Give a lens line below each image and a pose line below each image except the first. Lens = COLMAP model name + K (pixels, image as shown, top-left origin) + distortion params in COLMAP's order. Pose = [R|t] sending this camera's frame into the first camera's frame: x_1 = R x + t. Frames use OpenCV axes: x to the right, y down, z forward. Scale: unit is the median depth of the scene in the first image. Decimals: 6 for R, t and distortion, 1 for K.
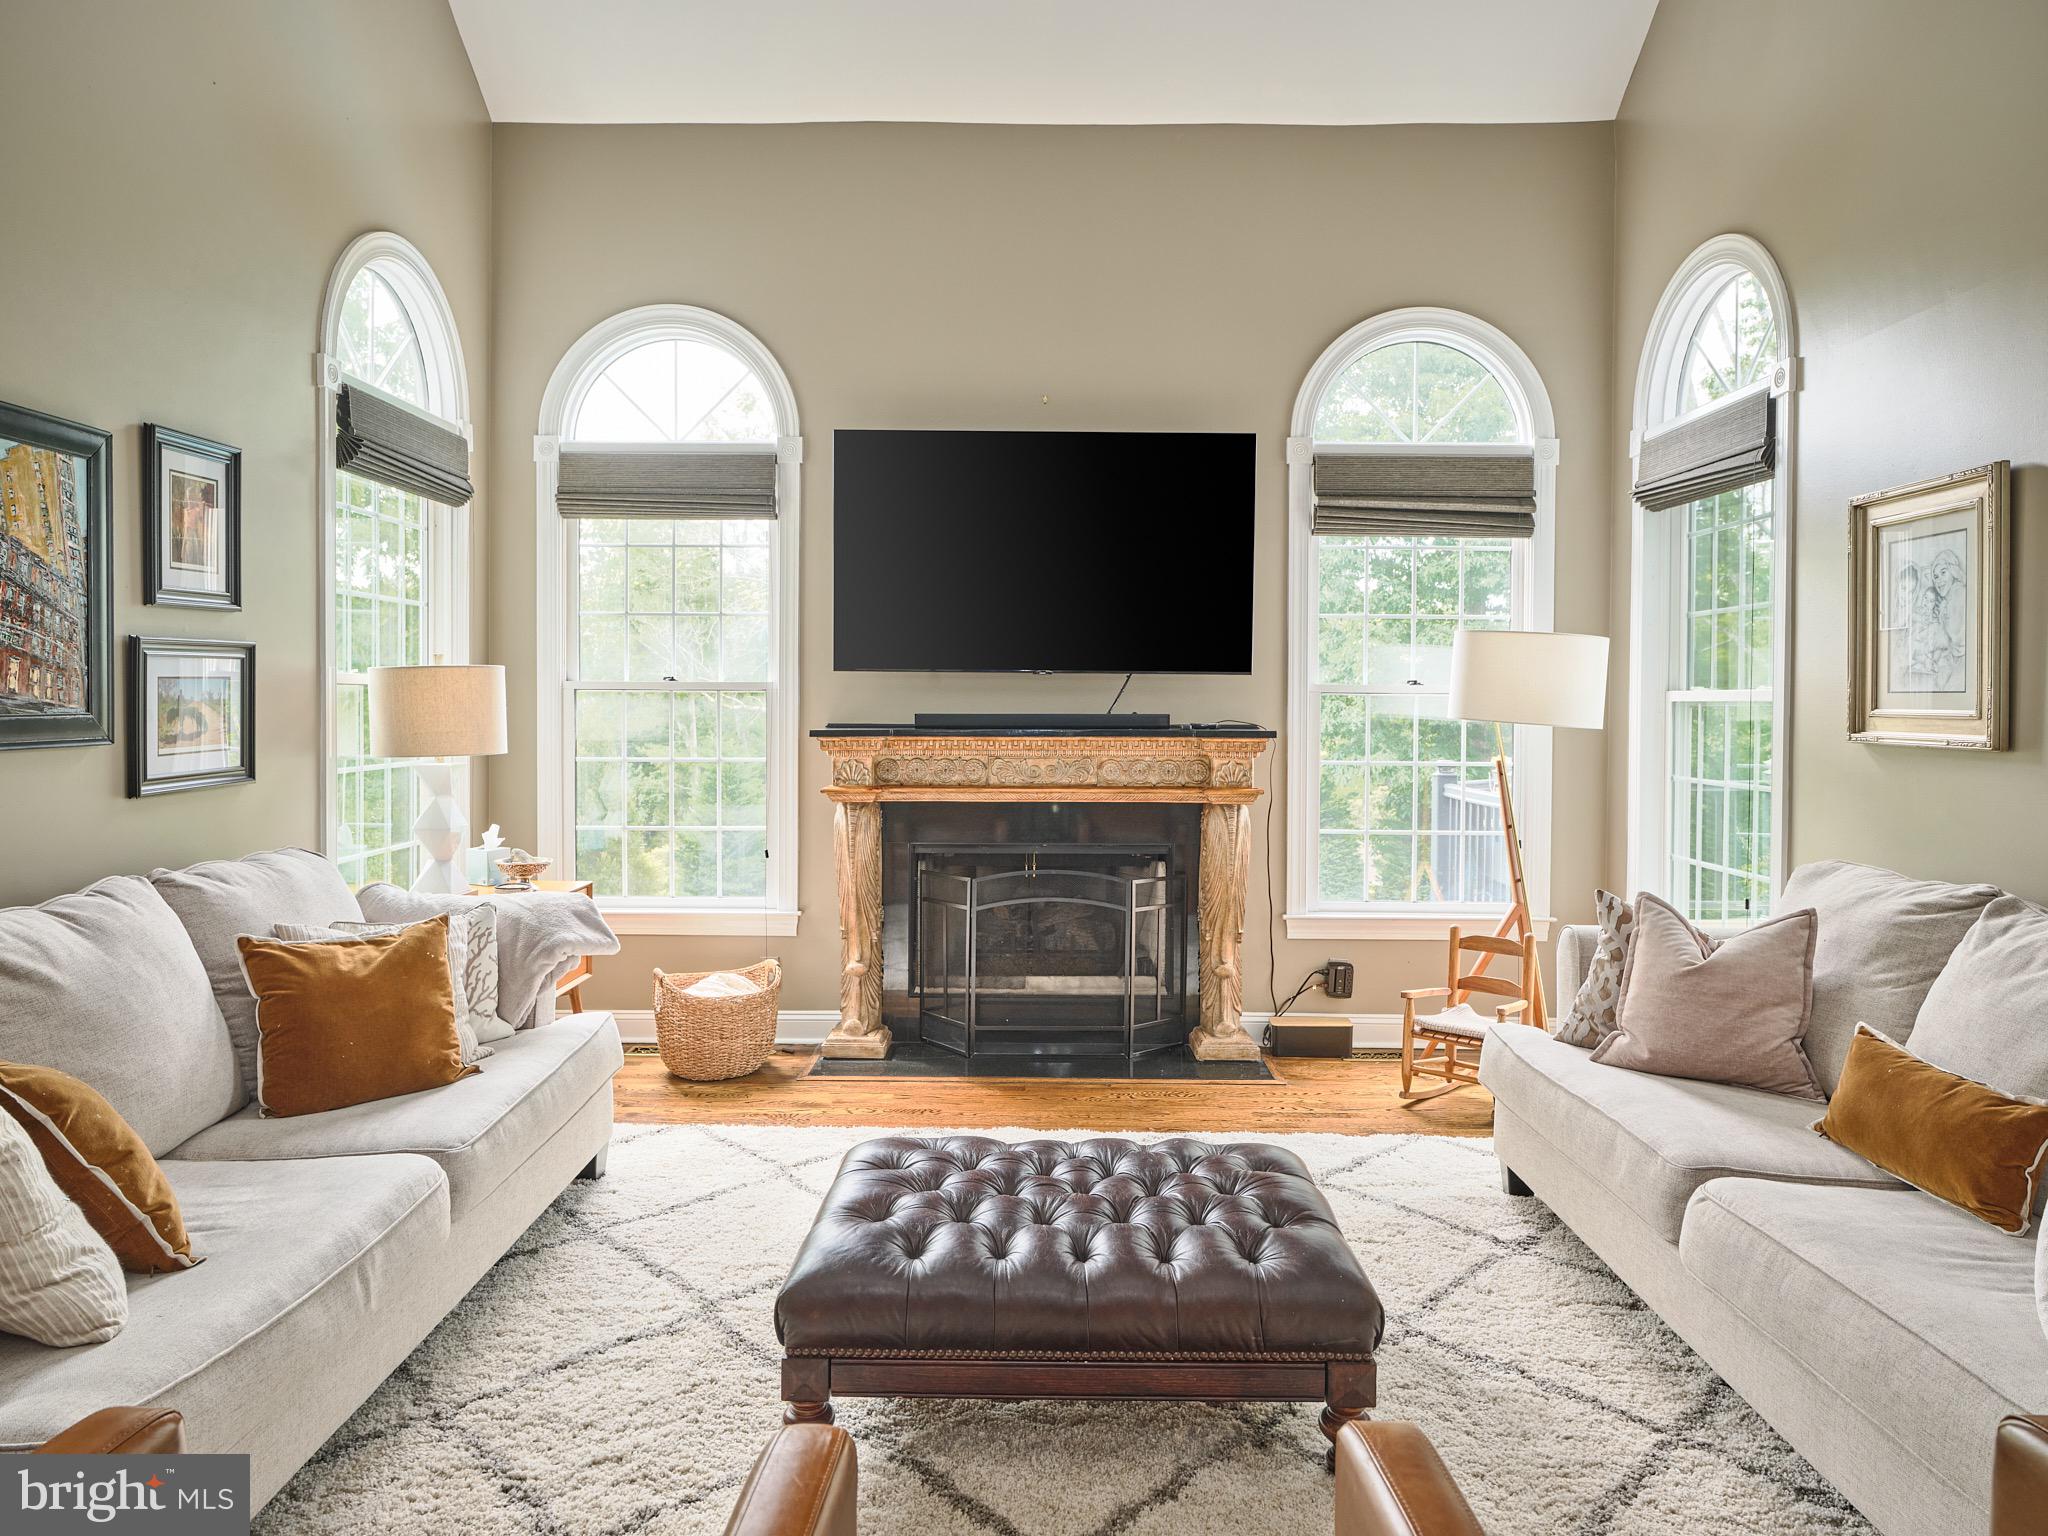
lens RADIAL K [[1337.9, 0, 1020.1], [0, 1337.9, 723.4], [0, 0, 1]] dist [0.000756, 0.001731]
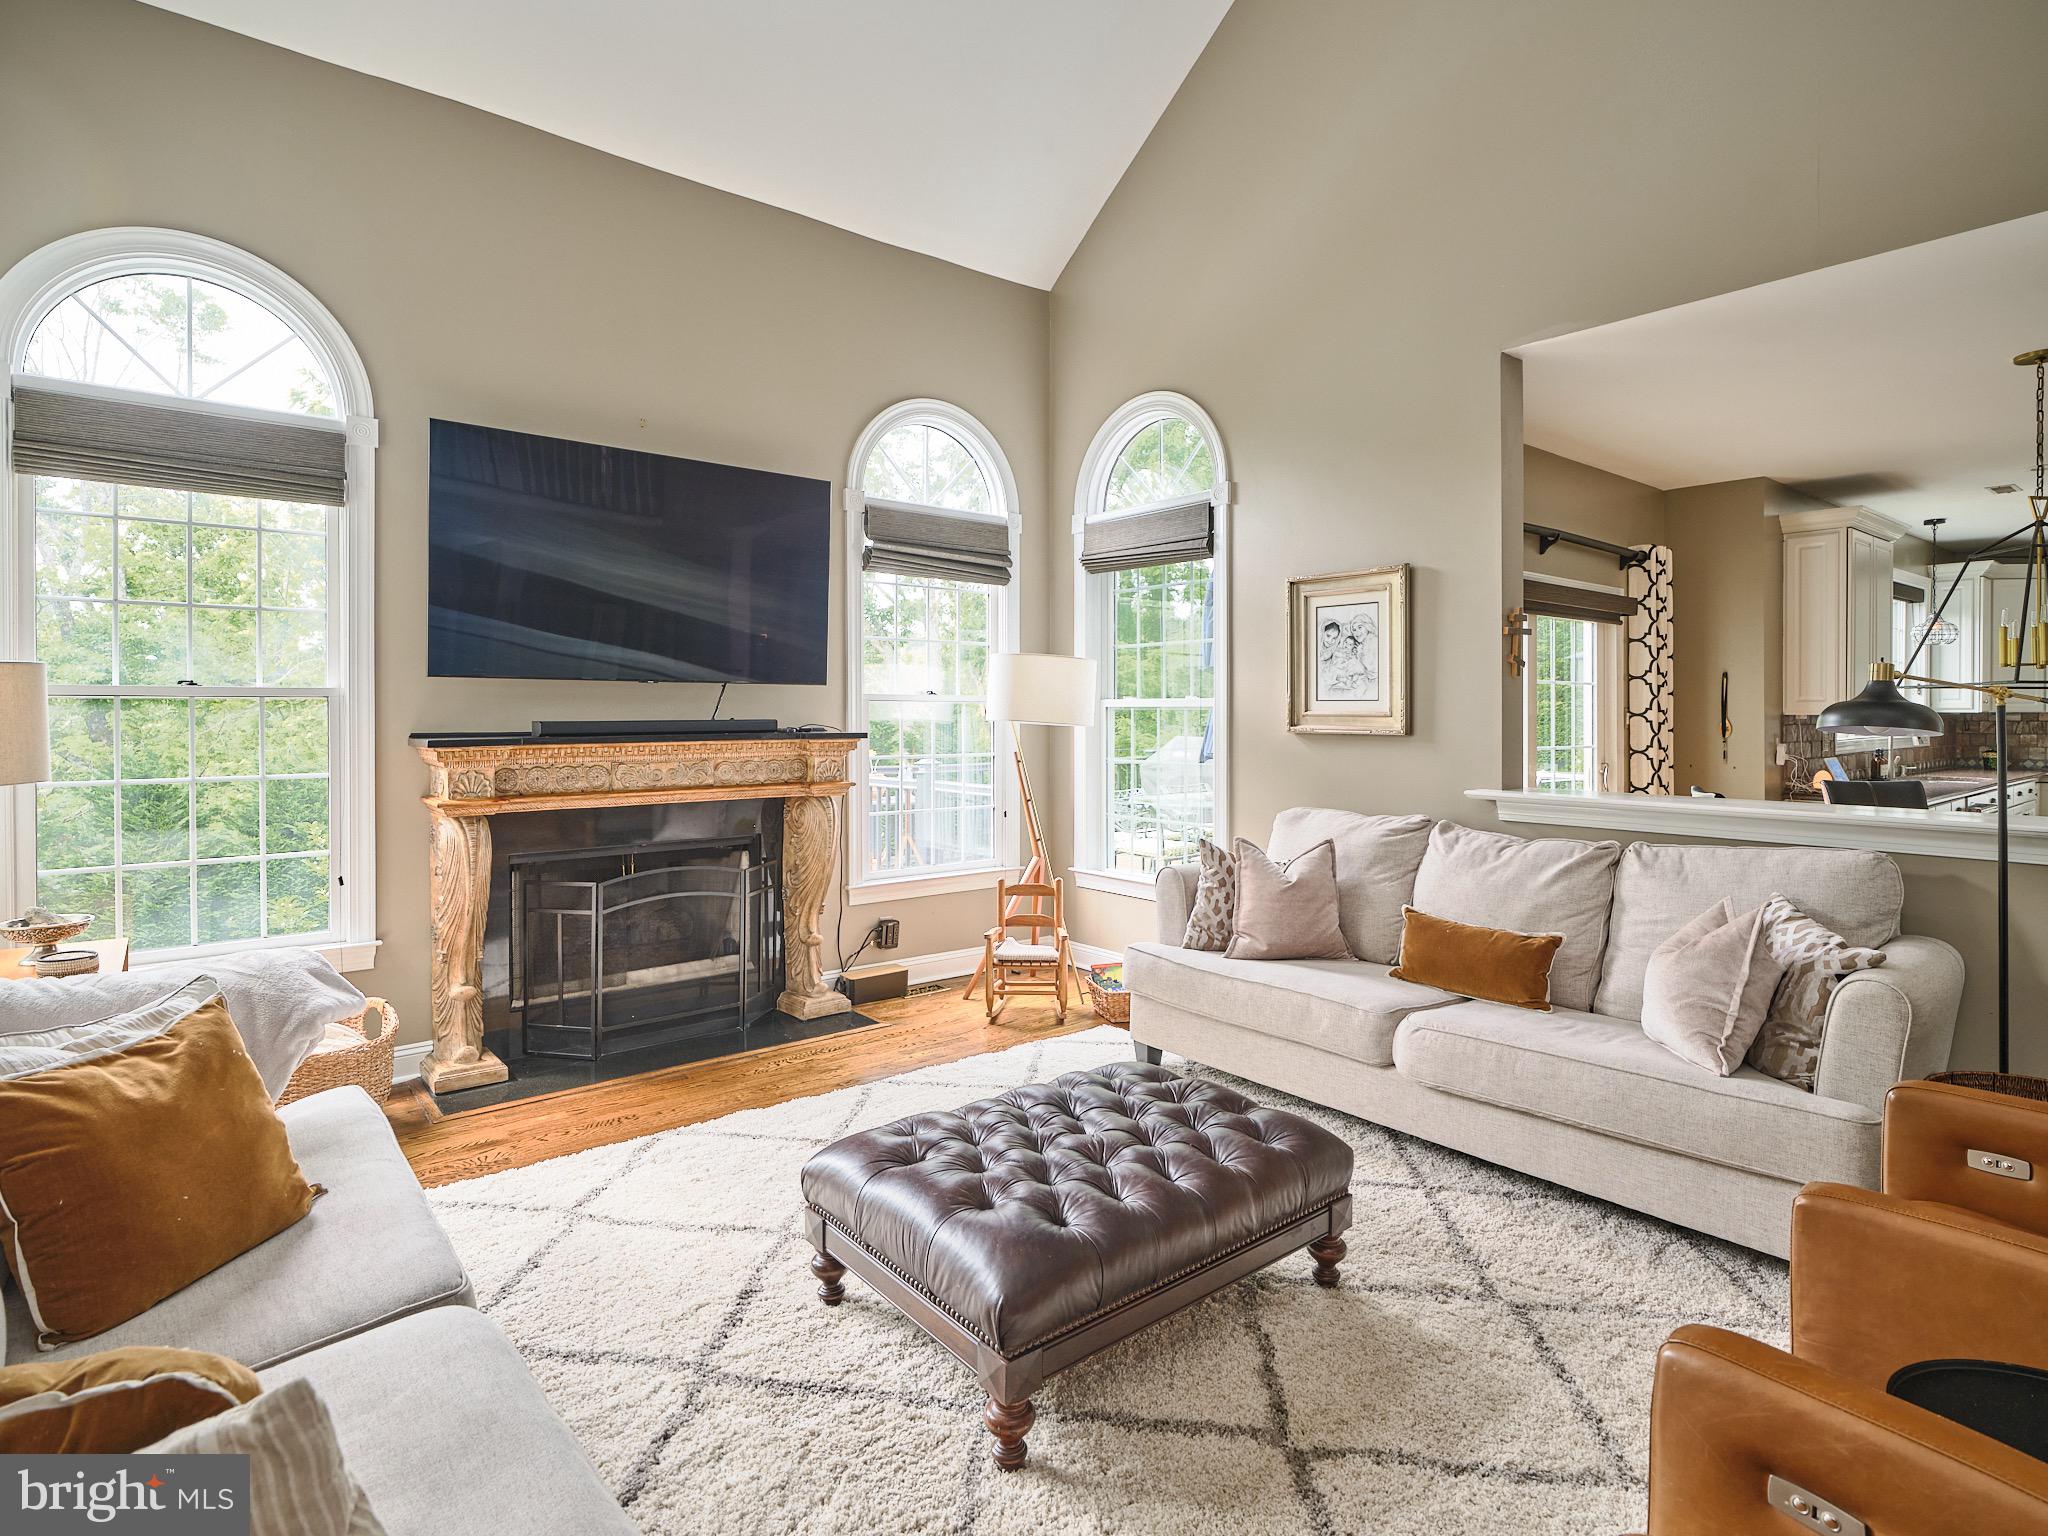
lens RADIAL K [[1069.7, 0, 1025.0], [0, 1069.7, 718.6], [0, 0, 1]] dist [-0.002039, -0.000096]
pose [[0.768626, -0.009437, 0.639628, -0.304070], [0.013971, 0.999900, -0.002037, -0.002741], [-0.639545, 0.010502, 0.768682, 0.167982]]
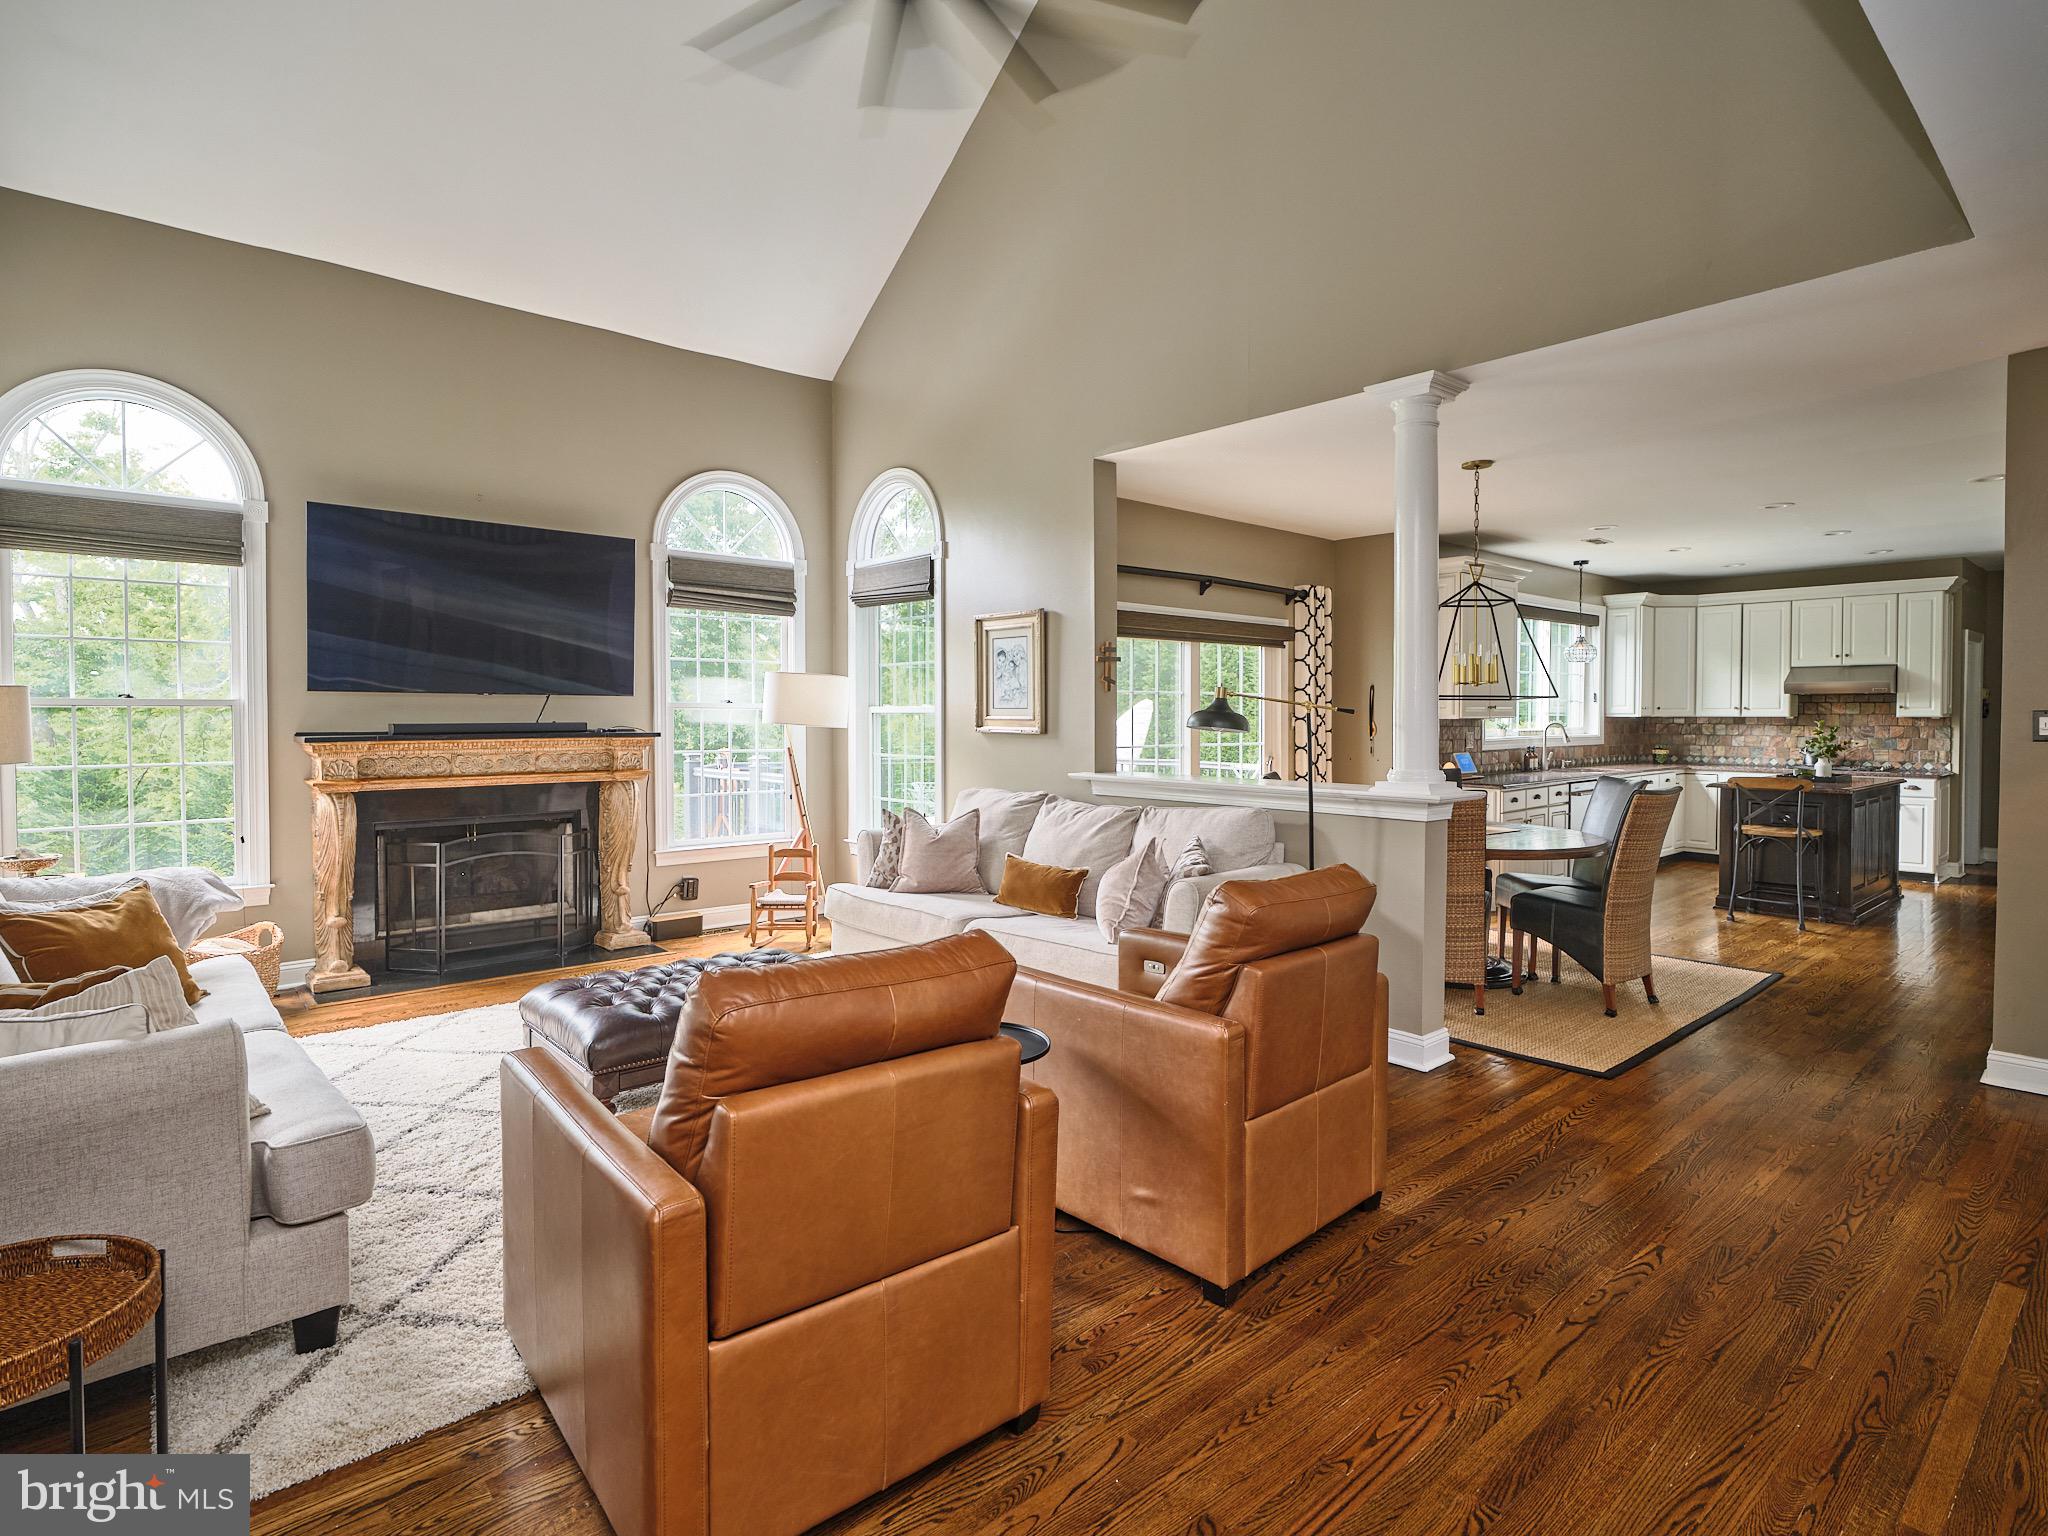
lens RADIAL K [[1058.2, 0, 1024.1], [0, 1058.2, 736.8], [0, 0, 1]] dist [-0.000791, 0.000051]
pose [[0.744500, -0.018917, 0.667354, -0.312239], [0.014144, 0.999821, 0.012562, 0.001280], [-0.667472, 0.000087, 0.744635, -0.206949]]
